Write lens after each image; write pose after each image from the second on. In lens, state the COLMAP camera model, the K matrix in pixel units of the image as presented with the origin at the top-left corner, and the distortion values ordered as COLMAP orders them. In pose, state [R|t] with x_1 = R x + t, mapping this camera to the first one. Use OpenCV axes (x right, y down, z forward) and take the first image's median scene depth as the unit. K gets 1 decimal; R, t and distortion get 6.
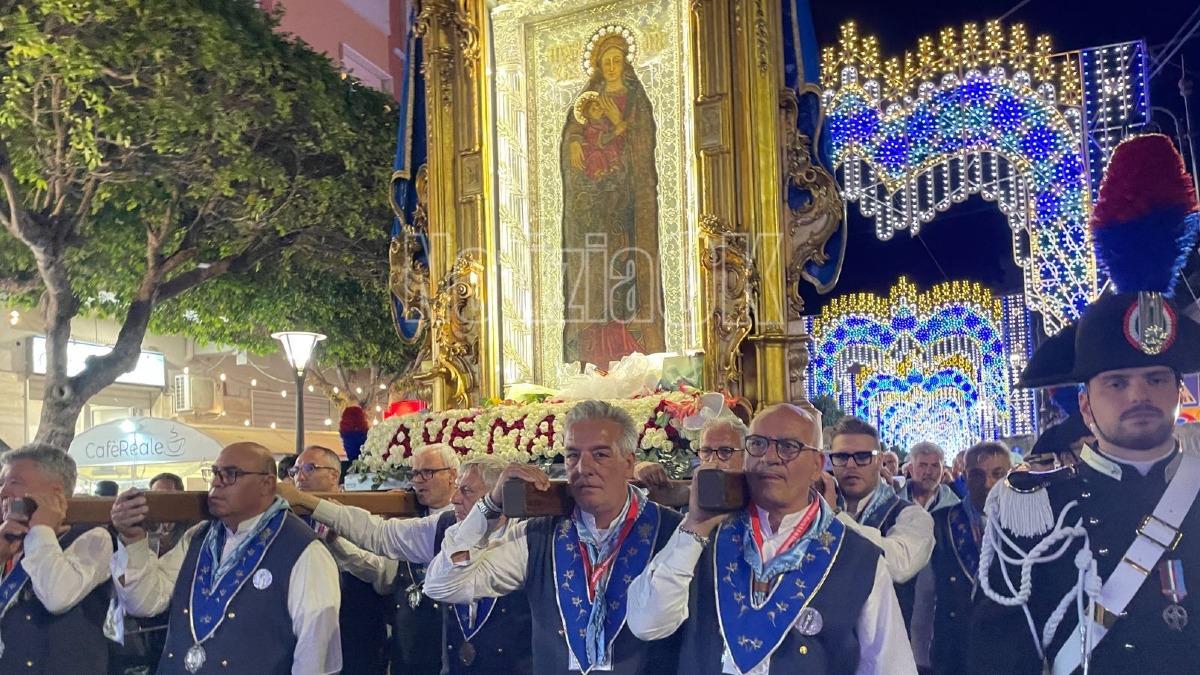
lens RADIAL K [[912.5, 0, 604.2], [0, 912.5, 436.1], [0, 0, 1]] dist [0.154853, -0.265880]
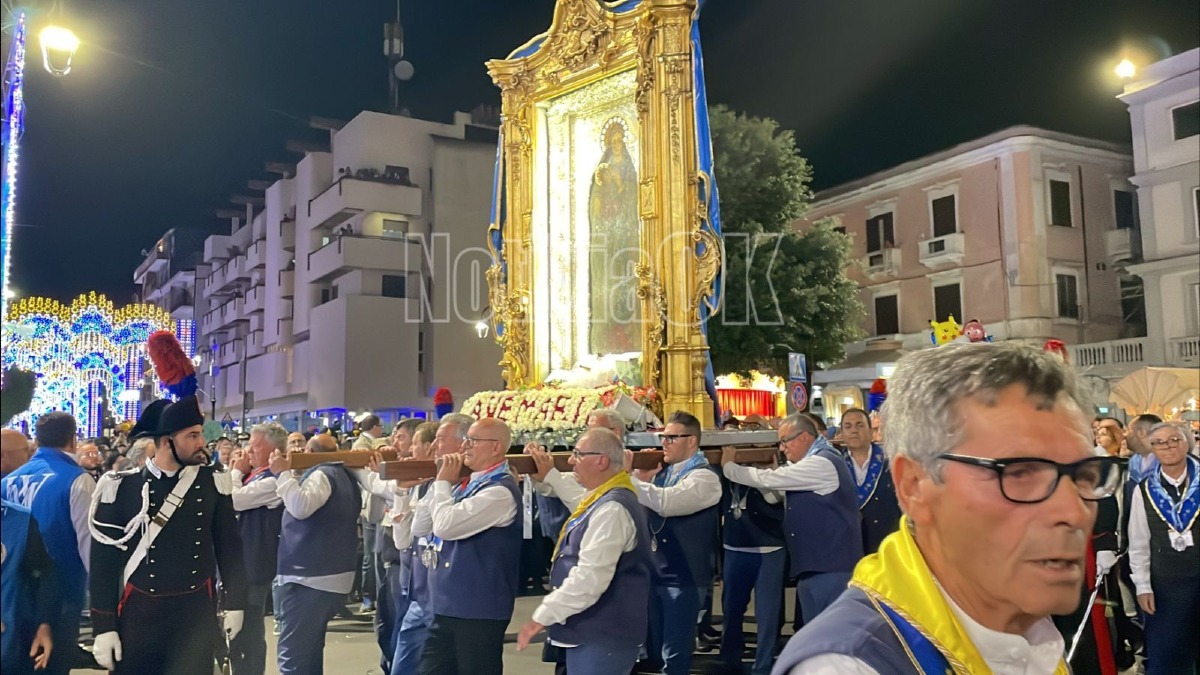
lens RADIAL K [[1045.0, 0, 594.9], [0, 1045.0, 324.7], [0, 0, 1]] dist [0.060593, -0.002035]
pose [[0.909545, -0.019412, -0.415152, 0.653702], [0.017592, 0.999812, -0.008208, -0.116223], [0.415233, 0.000163, 0.909715, -0.475638]]
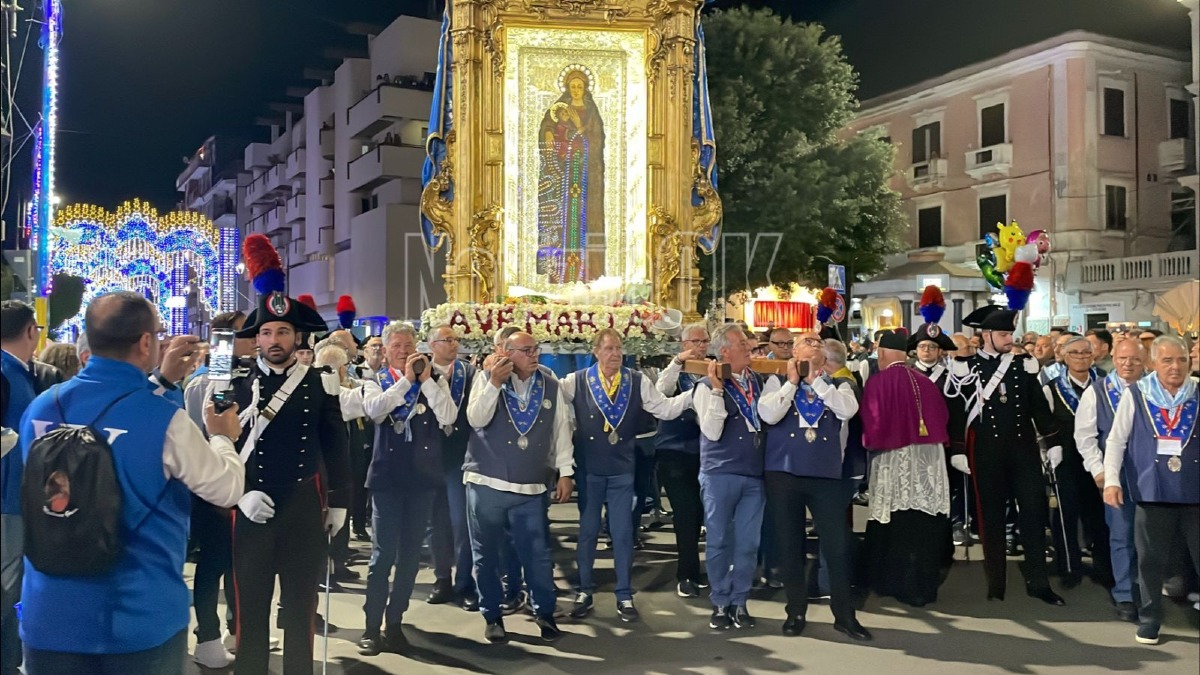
lens RADIAL K [[1025.3, 0, 596.8], [0, 1025.3, 318.8], [0, 0, 1]] dist [0.083224, -0.009030]
pose [[0.852856, 0.051025, 0.519647, -0.879526], [-0.068641, 0.997533, 0.014706, -0.039117], [-0.517614, -0.048211, 0.854255, -0.549076]]
